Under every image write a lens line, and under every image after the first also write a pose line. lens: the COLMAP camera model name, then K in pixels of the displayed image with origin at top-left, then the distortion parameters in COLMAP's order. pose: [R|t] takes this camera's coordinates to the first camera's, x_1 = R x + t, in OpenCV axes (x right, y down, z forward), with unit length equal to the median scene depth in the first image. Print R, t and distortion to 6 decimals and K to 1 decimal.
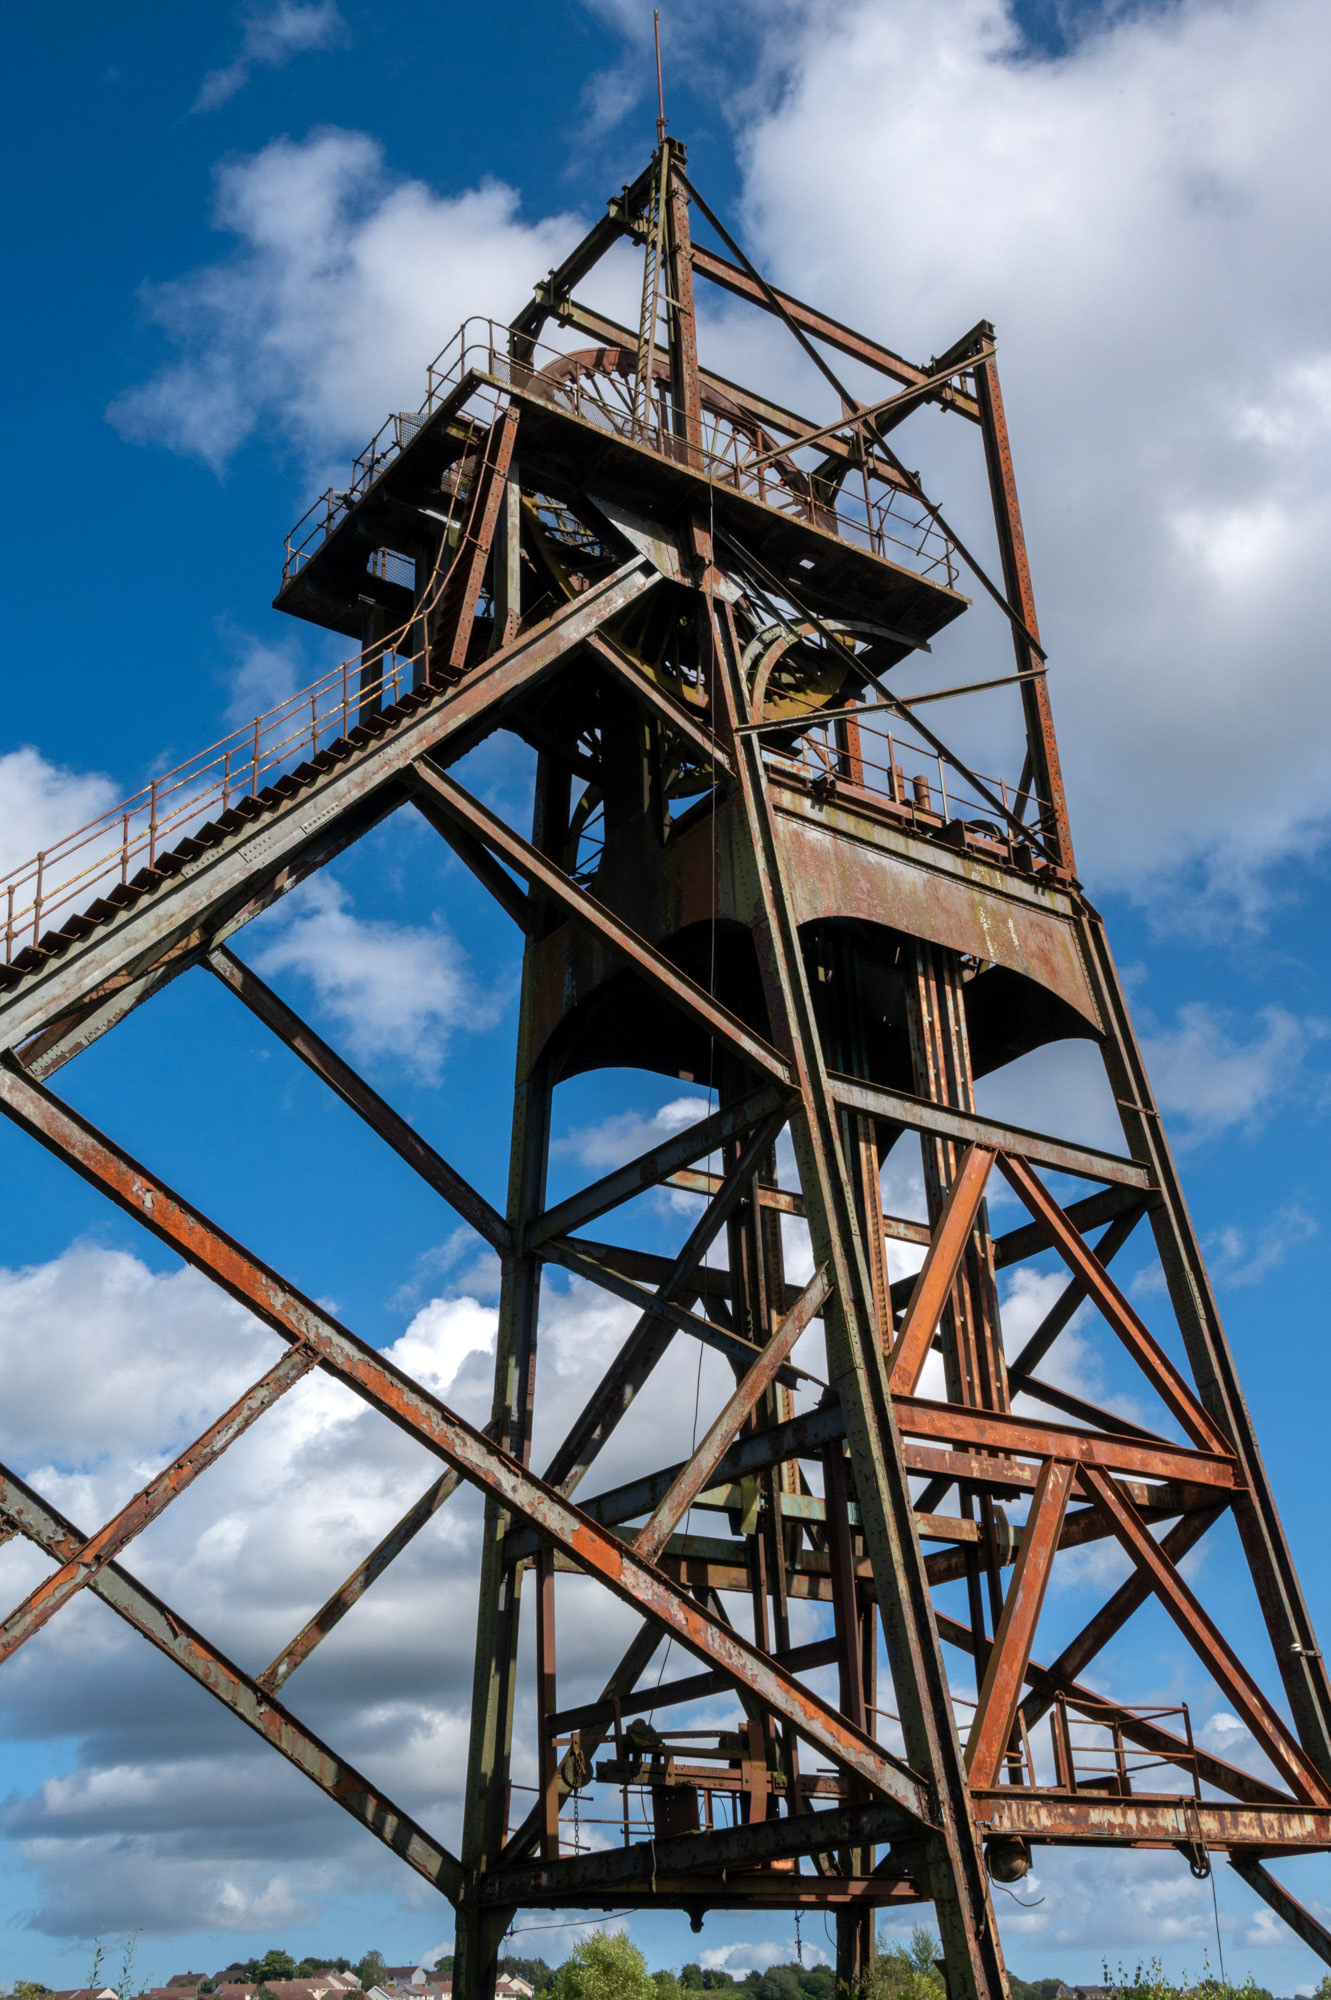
lens RADIAL K [[2095.4, 0, 649.4], [0, 2095.4, 1016.6], [0, 0, 1]] dist [-0.005814, 0.000000]
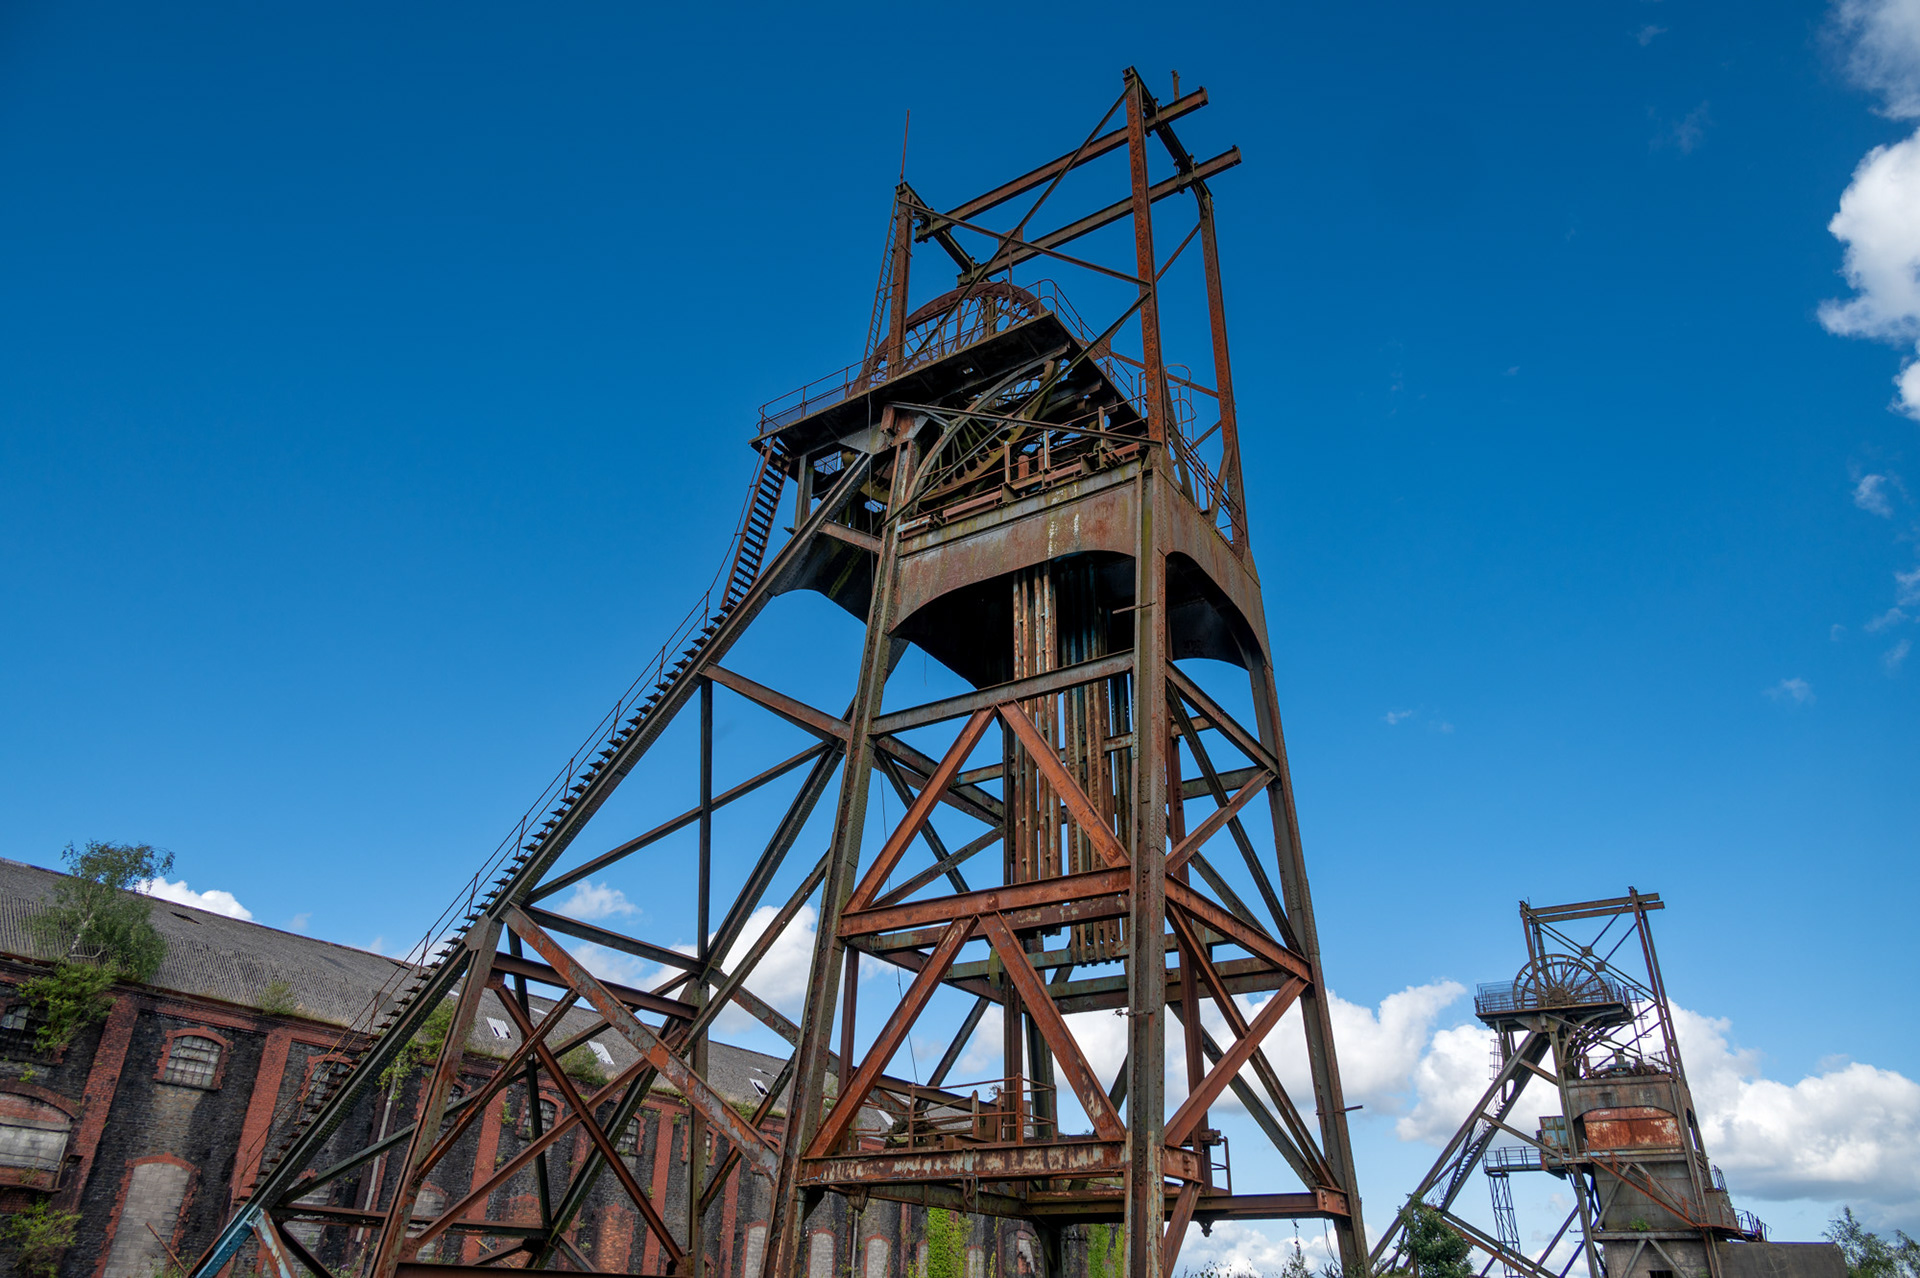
lens RADIAL K [[1272.7, 0, 952.0], [0, 1272.7, 636.3], [0, 0, 1]] dist [-0.002883, 0.000937]
pose [[0.356374, -0.403737, -0.842611, 0.900966], [0.391332, 0.883409, -0.257775, 0.232164], [0.848444, -0.237876, 0.472819, 0.542117]]
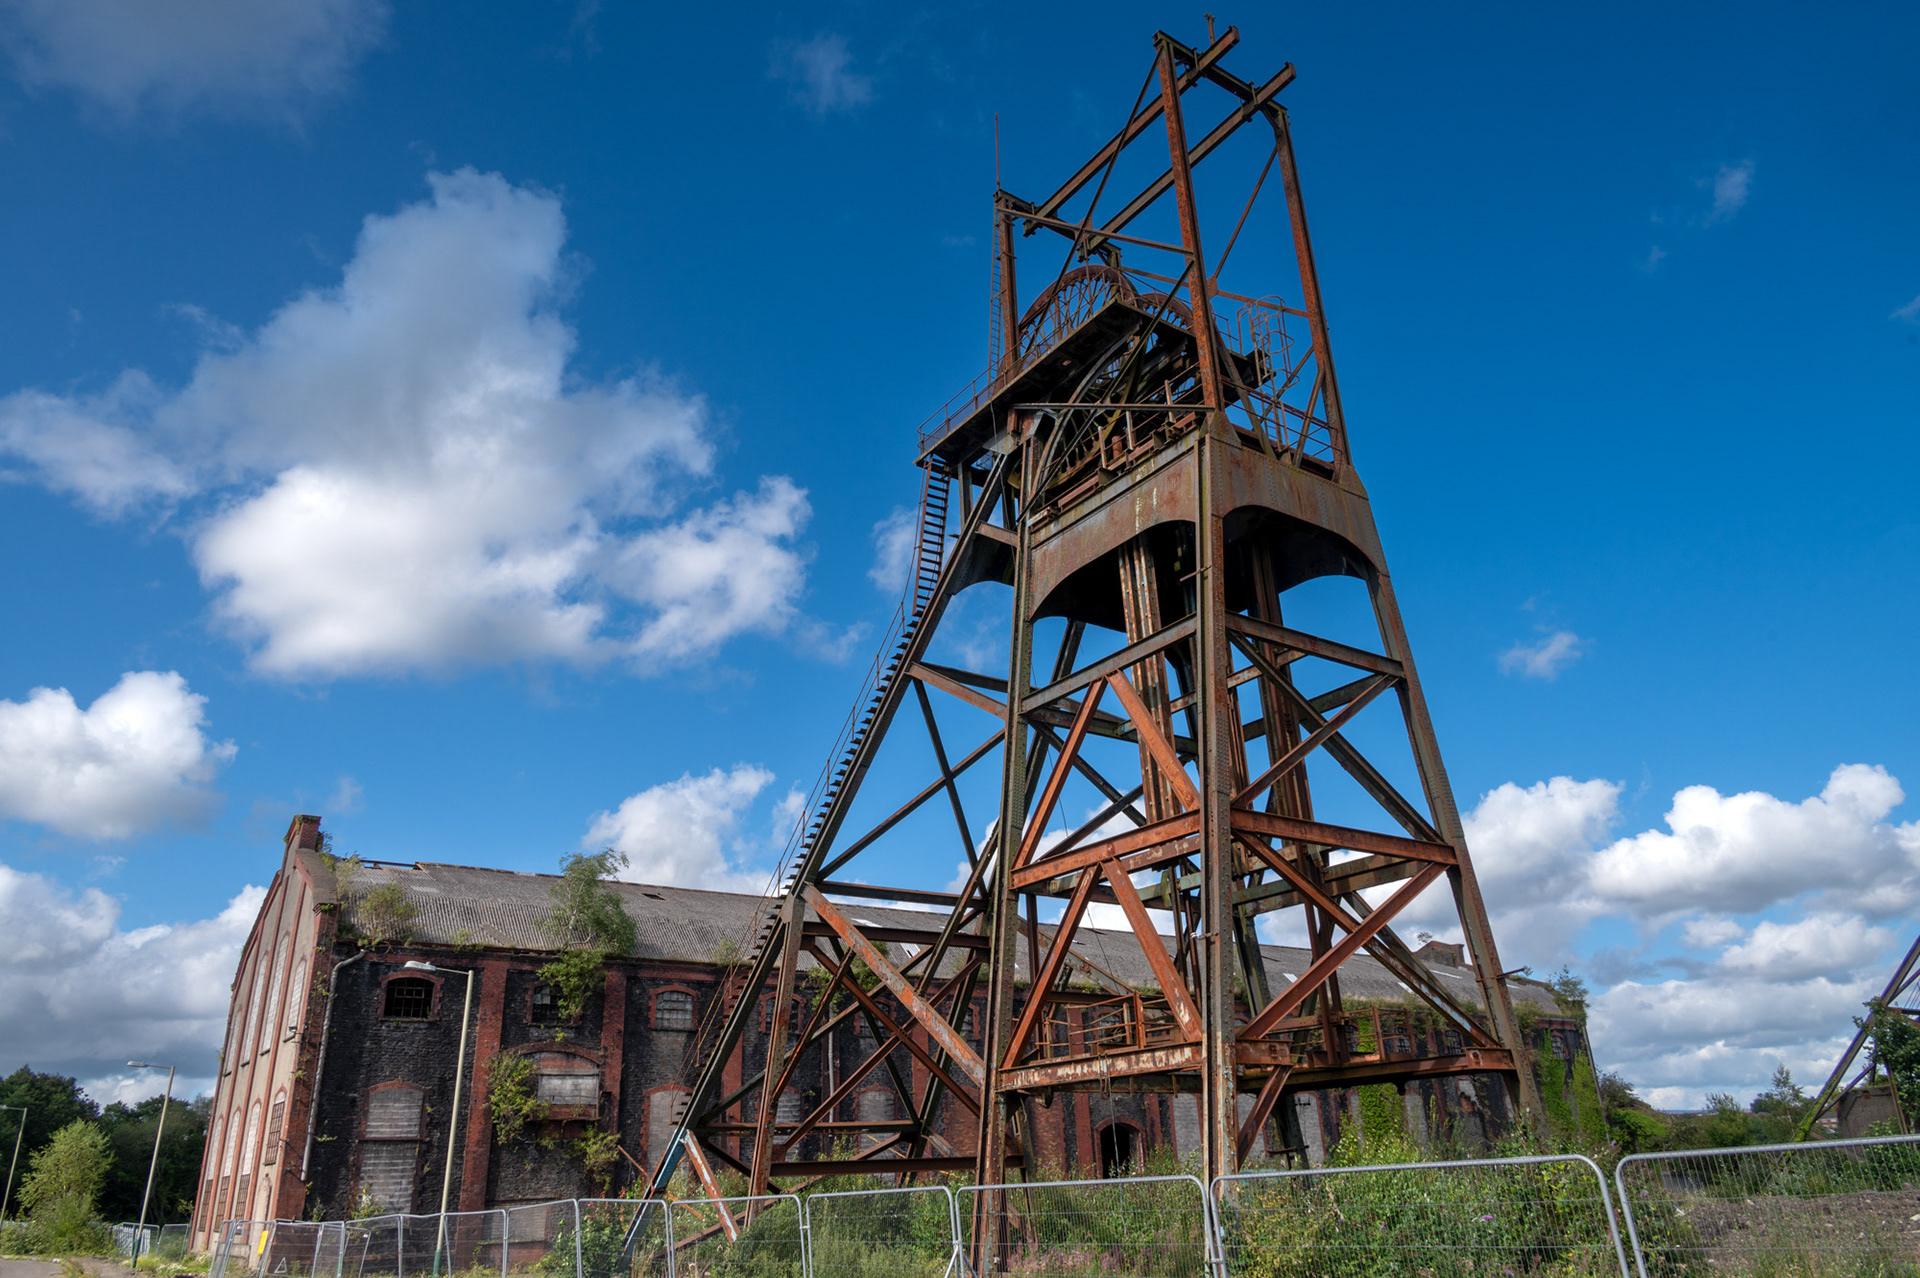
lens RADIAL K [[1272.7, 0, 956.7], [0, 1272.7, 634.0], [0, 0, 1]] dist [-0.002883, 0.000937]
pose [[-0.007749, -0.358277, -0.933583, 1.113972], [0.486429, 0.814356, -0.316559, 0.296414], [0.873685, -0.456575, 0.167966, 0.710394]]
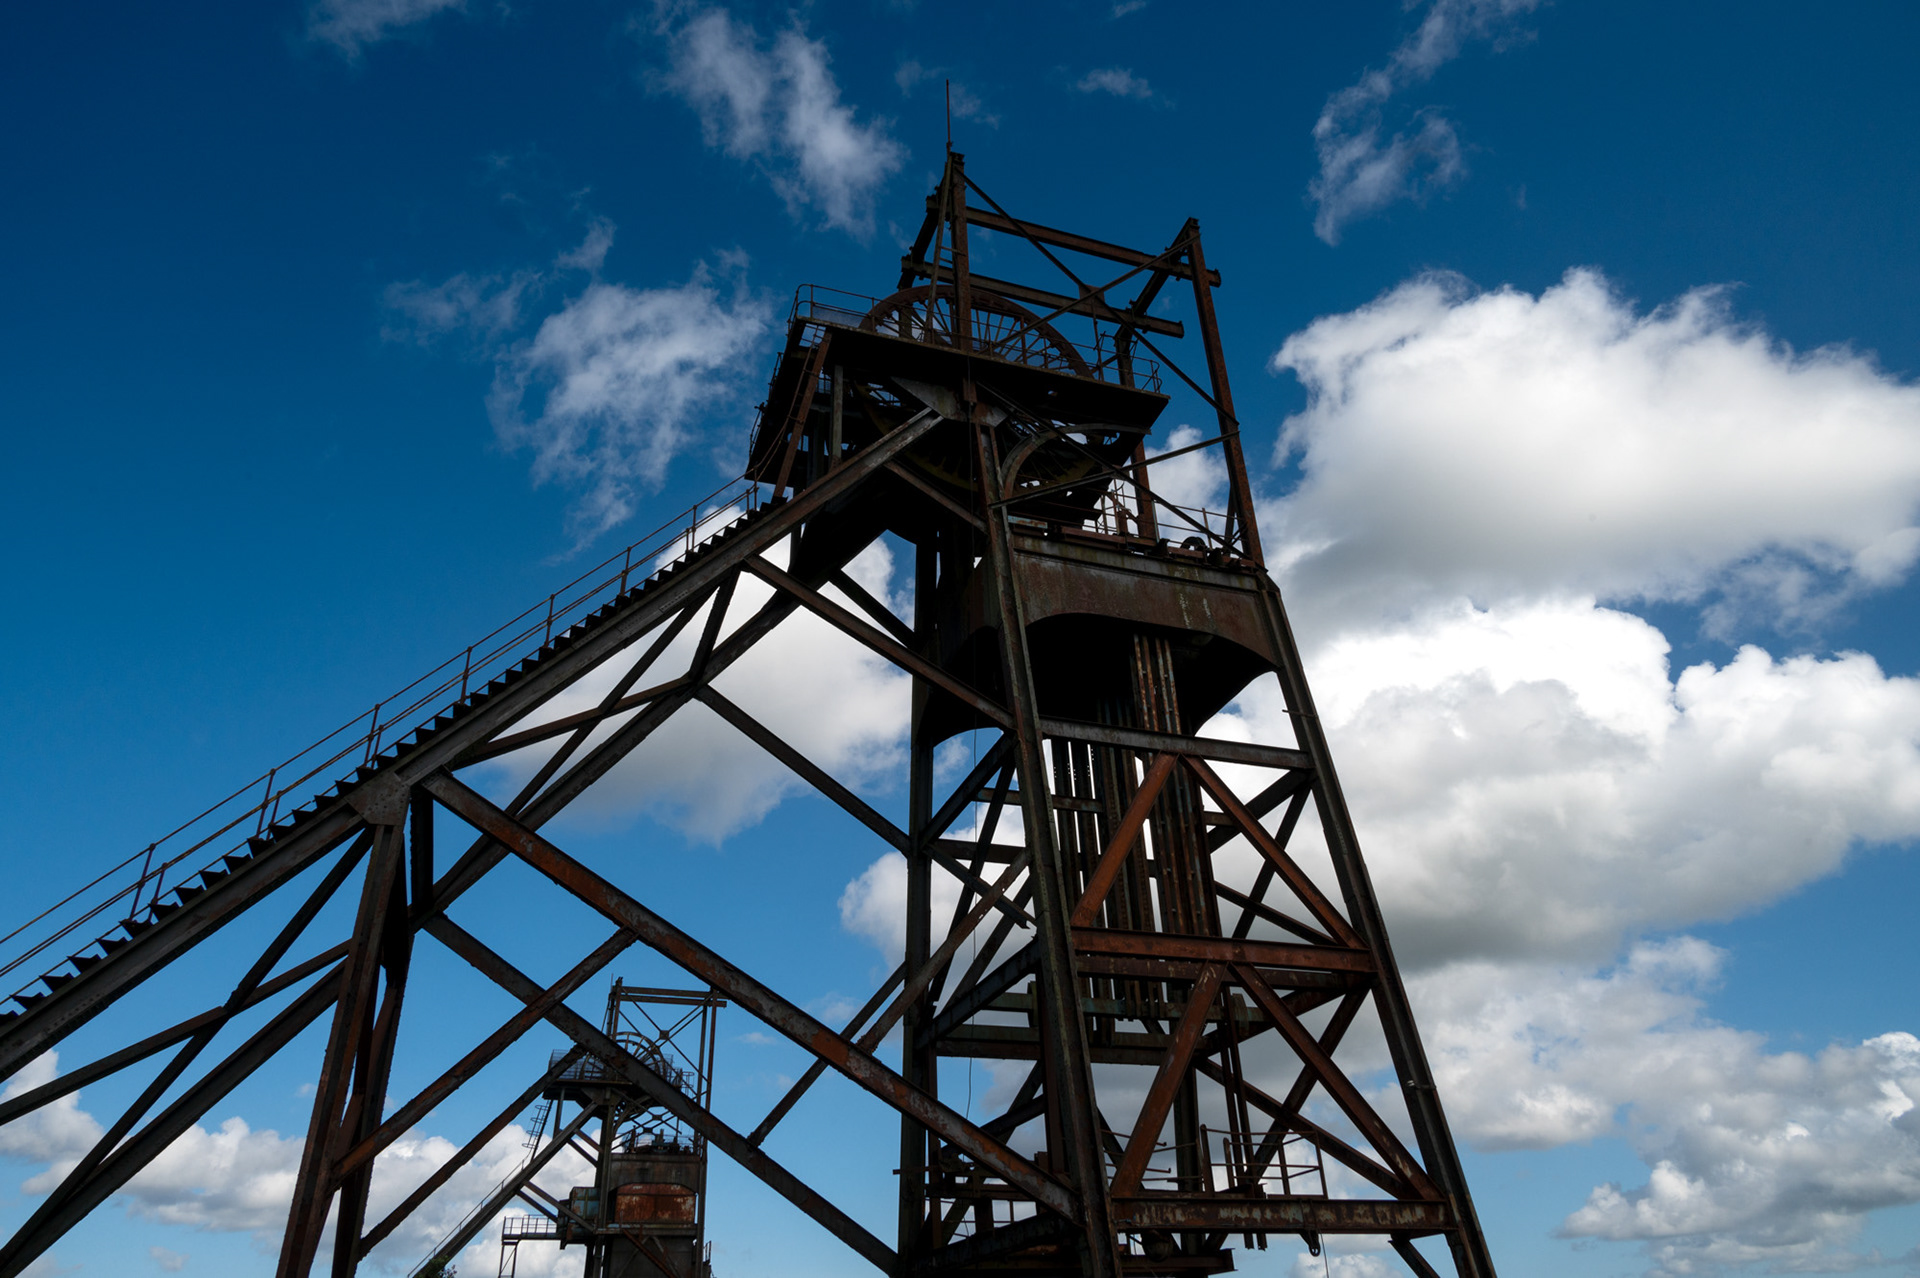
lens RADIAL K [[1272.7, 0, 954.0], [0, 1272.7, 636.8], [0, 0, 1]] dist [-0.002883, 0.000937]
pose [[0.959316, -0.138598, -0.245974, 0.238241], [0.124376, 0.989582, -0.072519, 0.026110], [0.253462, 0.038975, 0.966560, 0.078935]]
